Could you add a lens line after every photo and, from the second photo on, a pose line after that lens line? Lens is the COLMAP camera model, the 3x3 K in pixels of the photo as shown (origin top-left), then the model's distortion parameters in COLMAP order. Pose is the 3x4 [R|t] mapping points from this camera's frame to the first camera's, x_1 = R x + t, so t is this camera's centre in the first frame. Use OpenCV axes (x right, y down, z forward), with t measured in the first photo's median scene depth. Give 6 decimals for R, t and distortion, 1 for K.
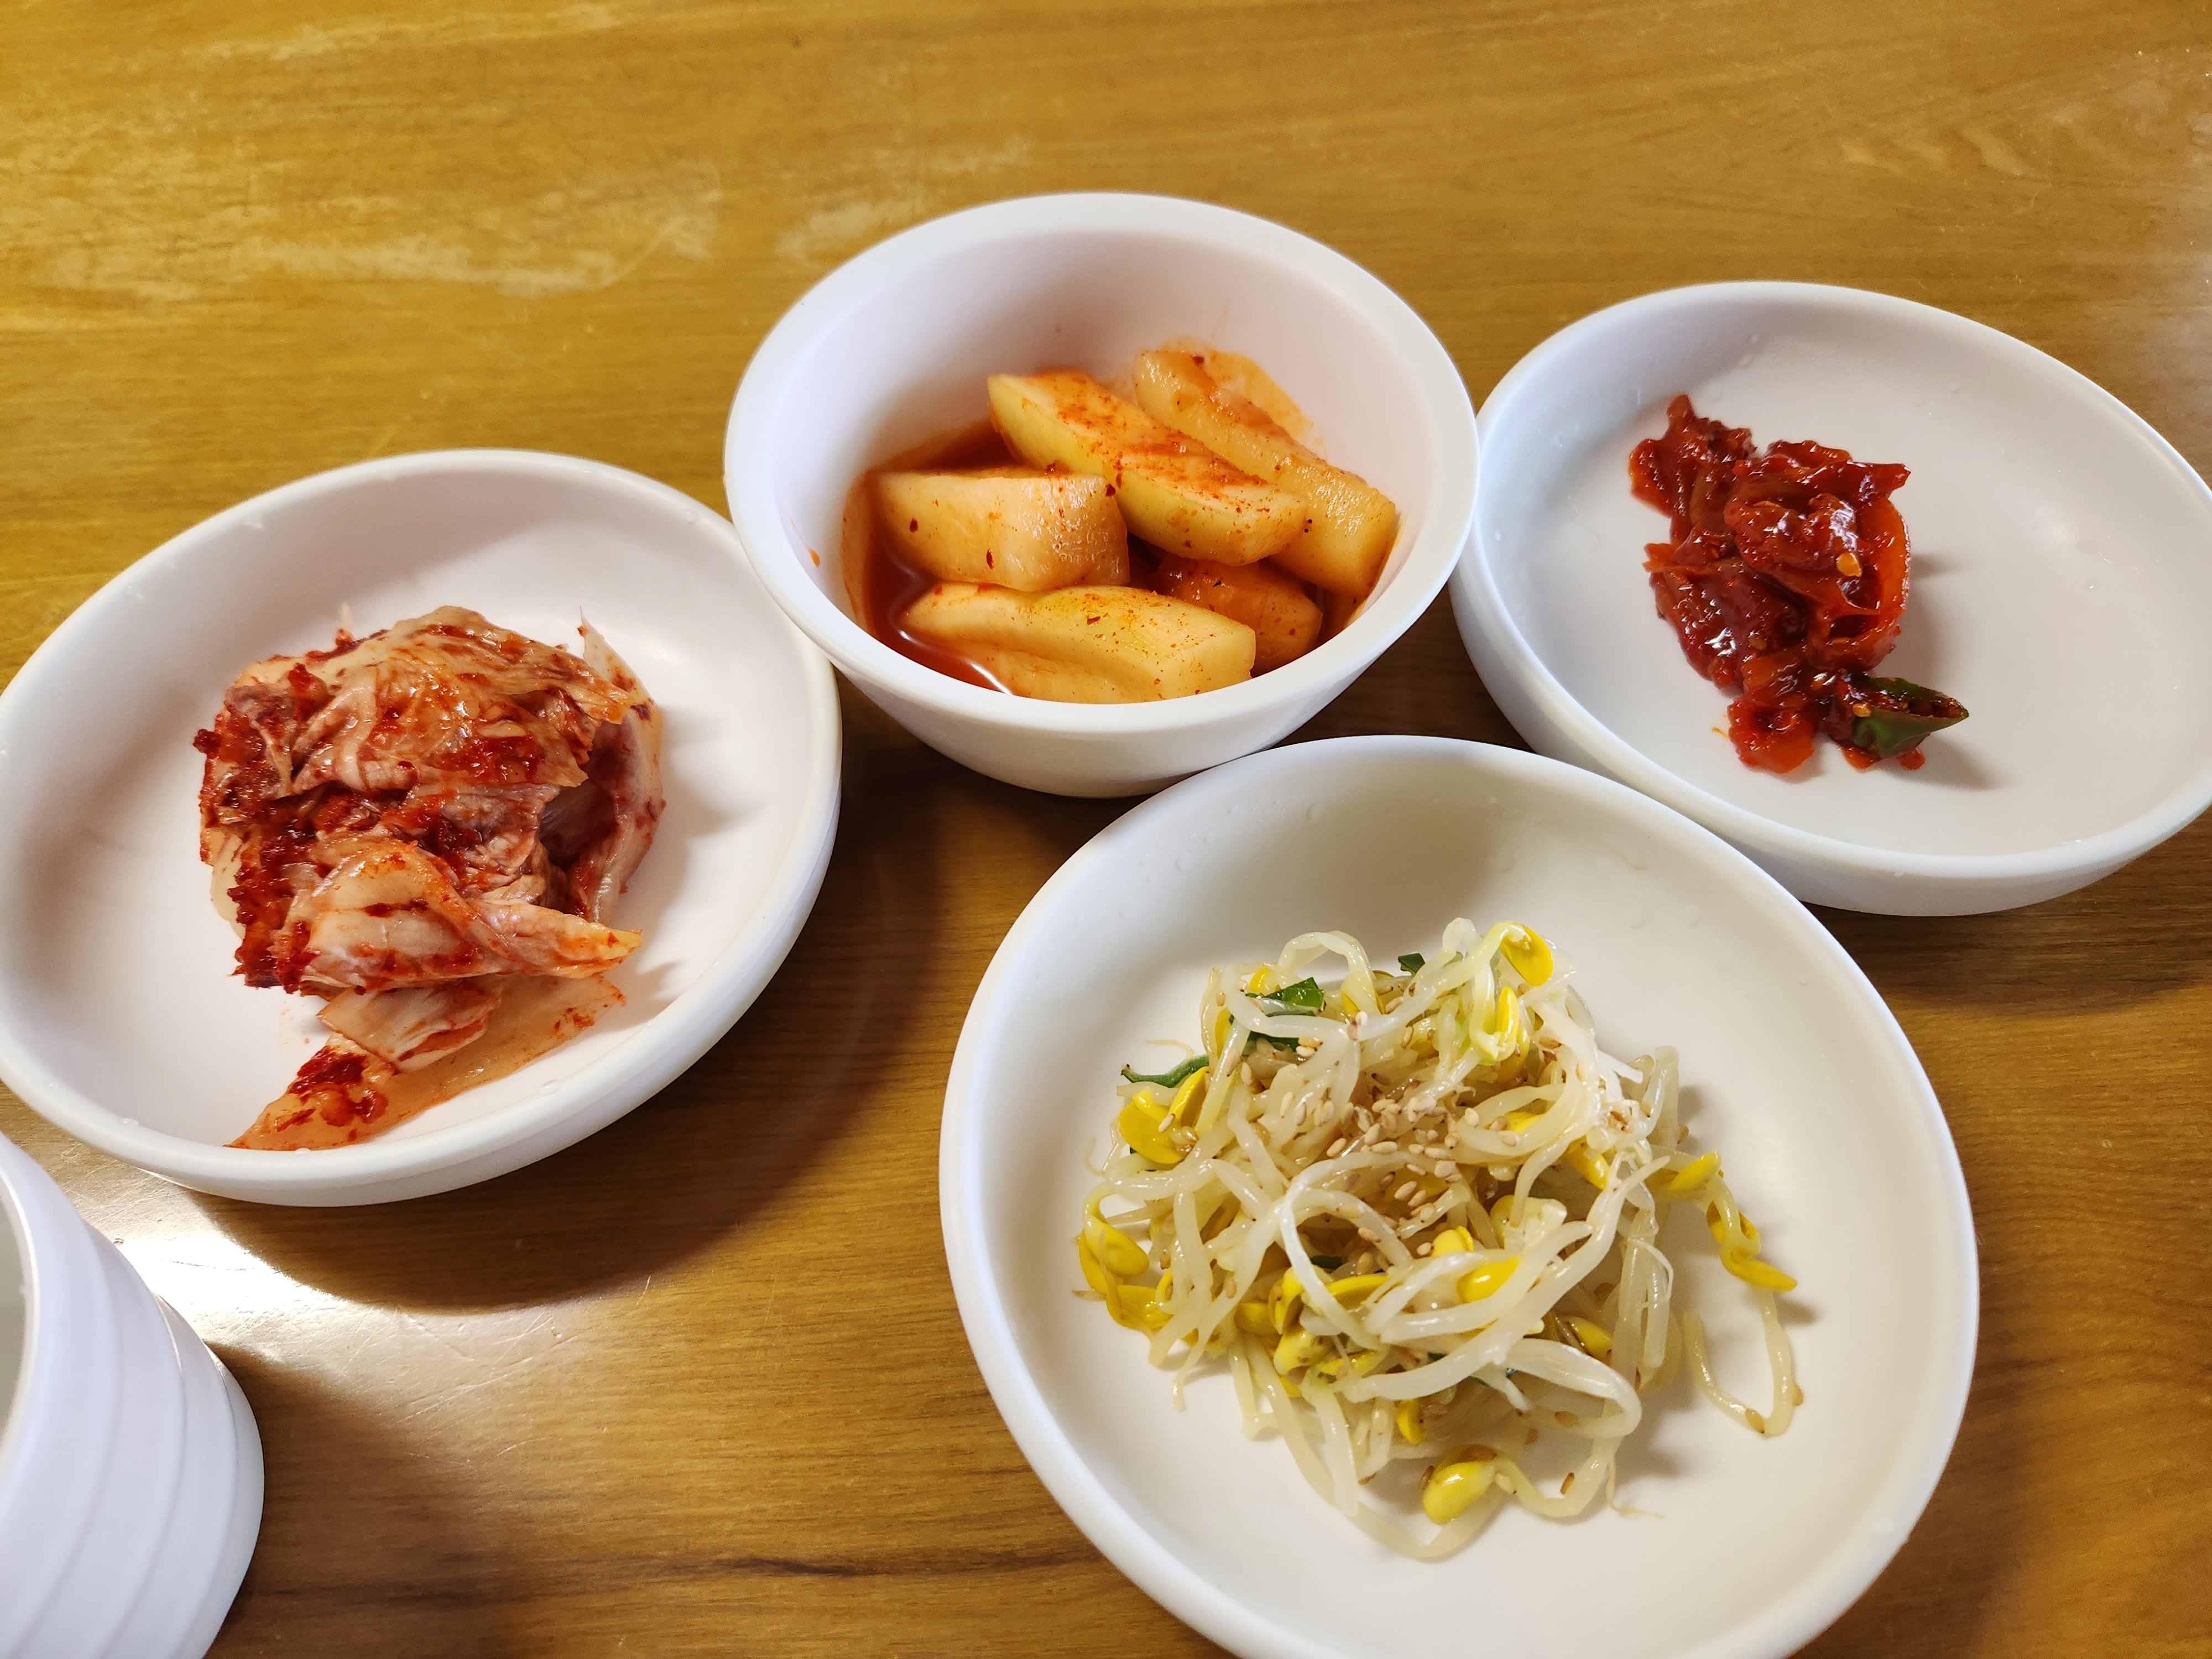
lens RADIAL K [[1470.1, 0, 1106.0], [0, 1470.1, 829.5], [0, 0, 1]] dist [0.026602, -0.001049]
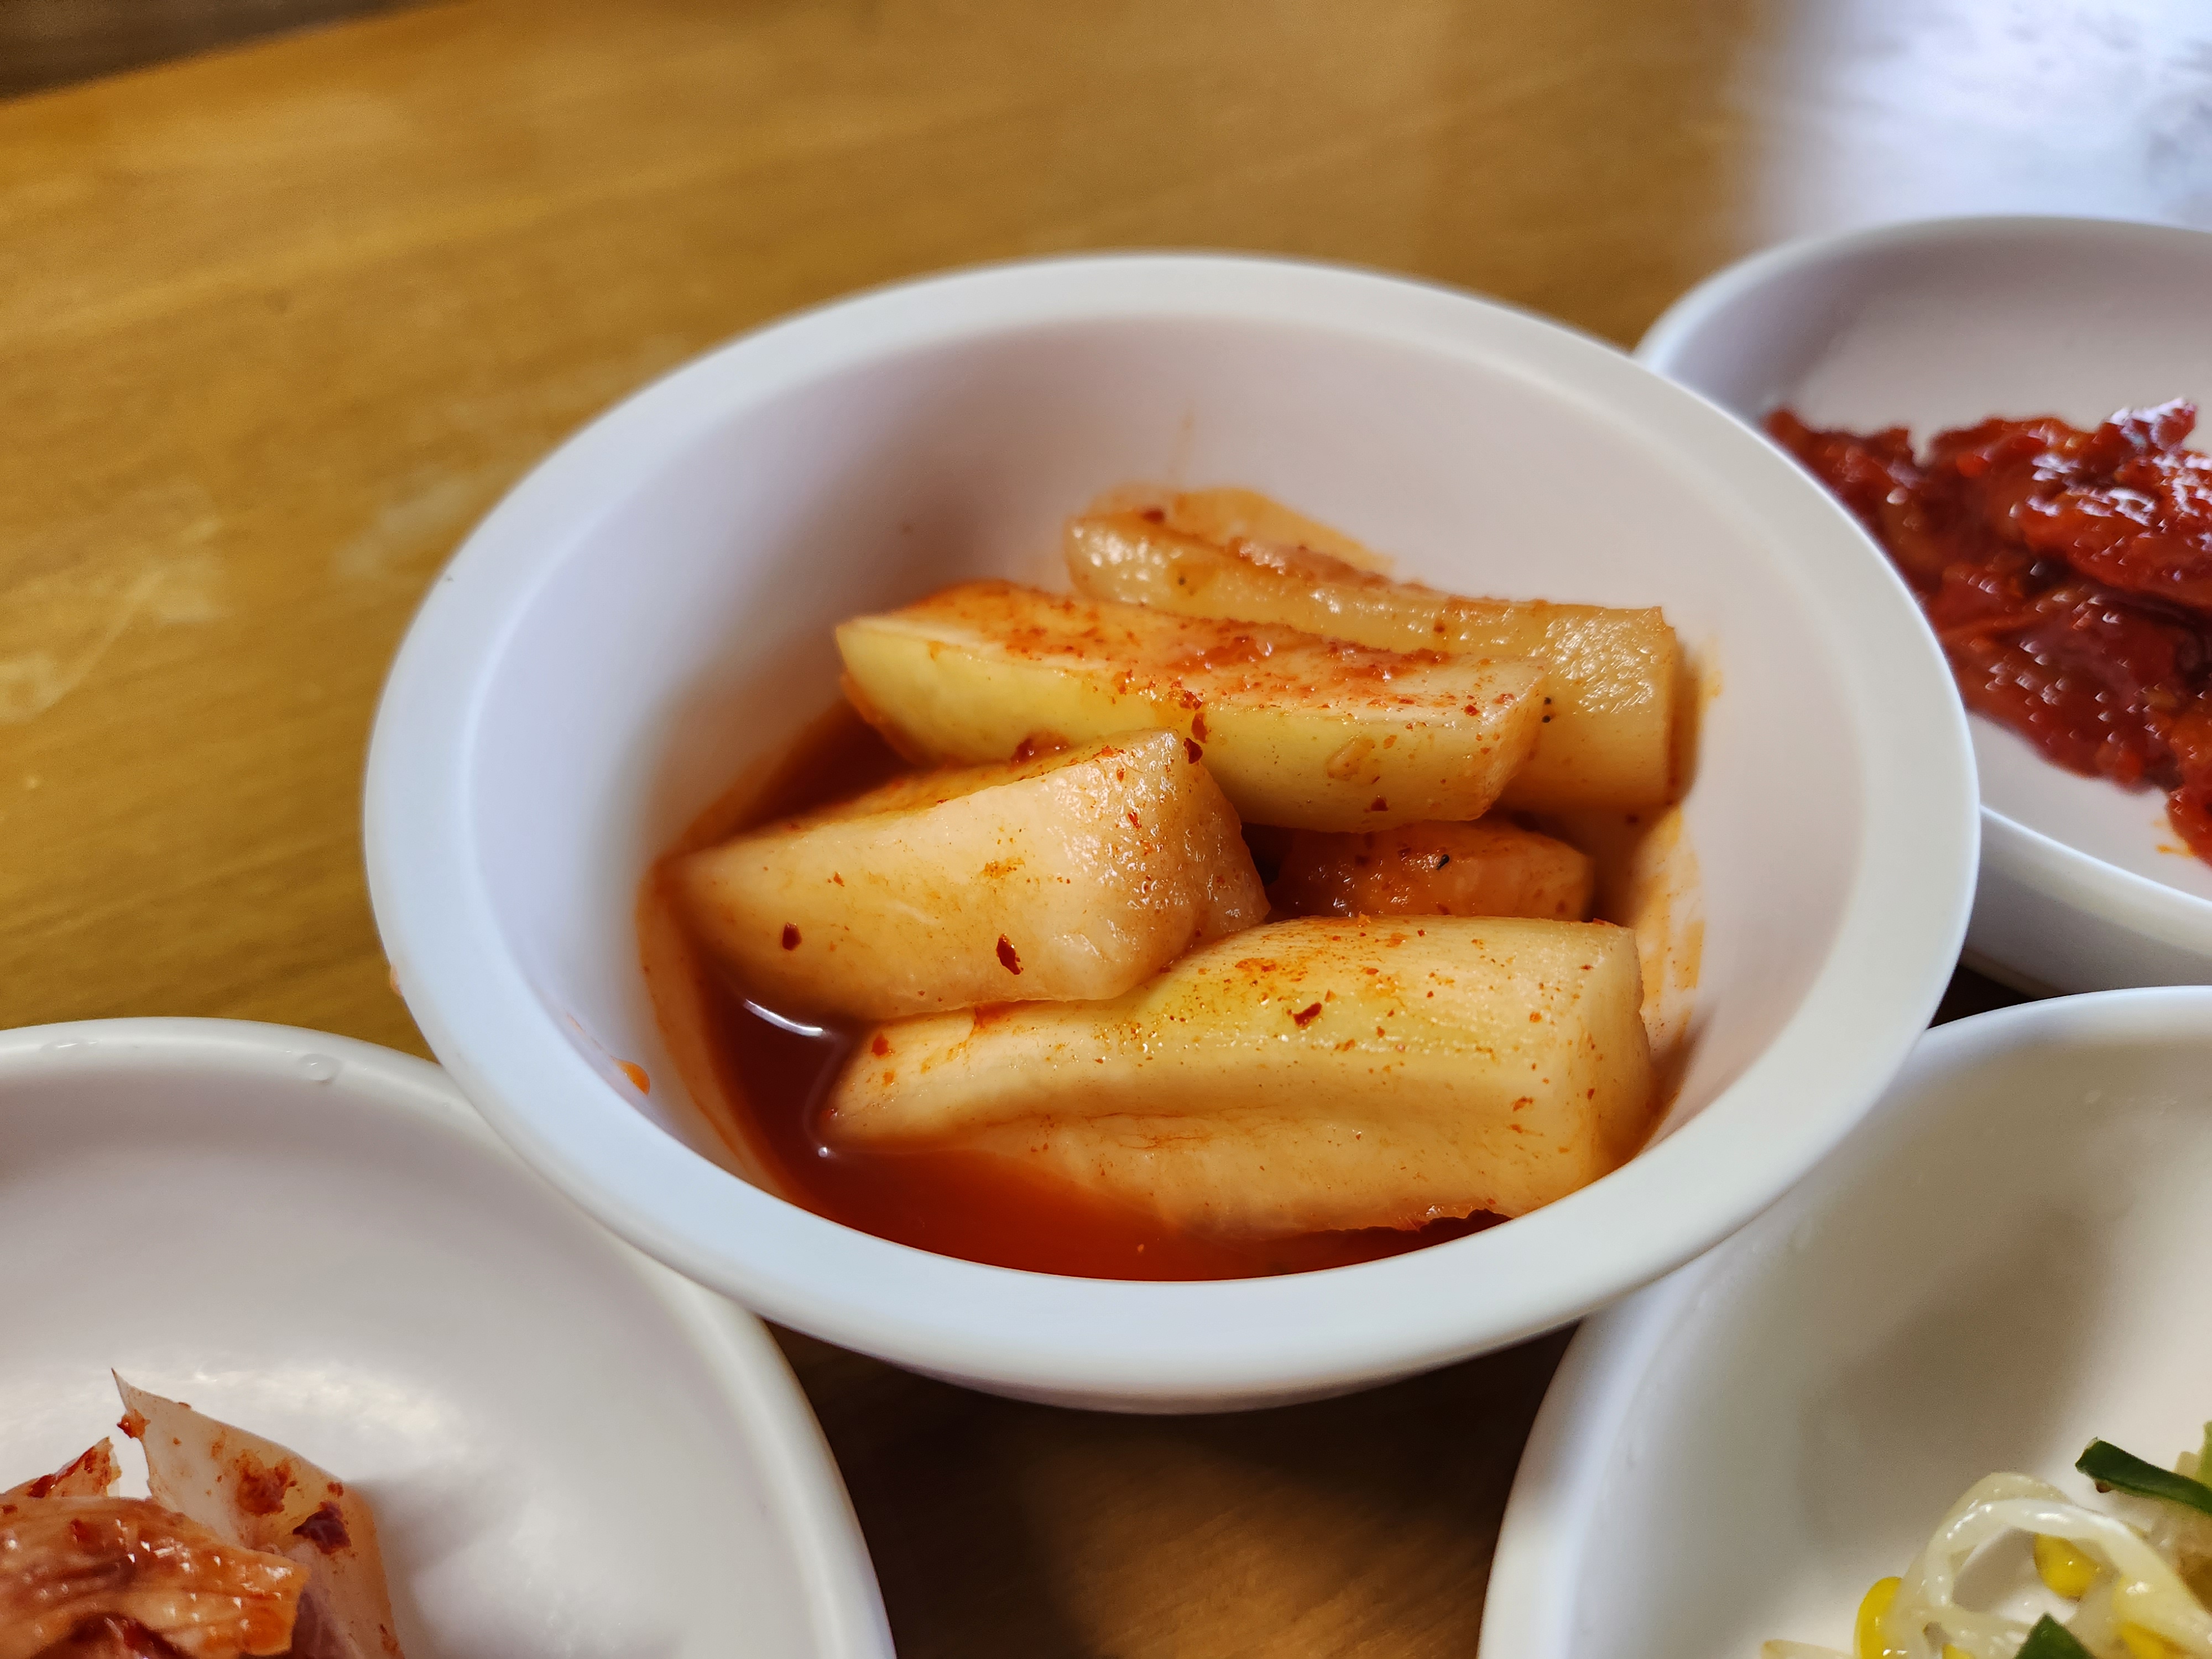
lens RADIAL K [[1611.5, 0, 1106.0], [0, 1611.5, 829.5], [0, 0, 1]] dist [-0.006985, -0.007159]
pose [[0.930696, -0.291376, 0.221143, -0.146264], [0.327698, 0.932780, -0.150120, -0.128489], [-0.162536, 0.212184, 0.963618, 0.468236]]
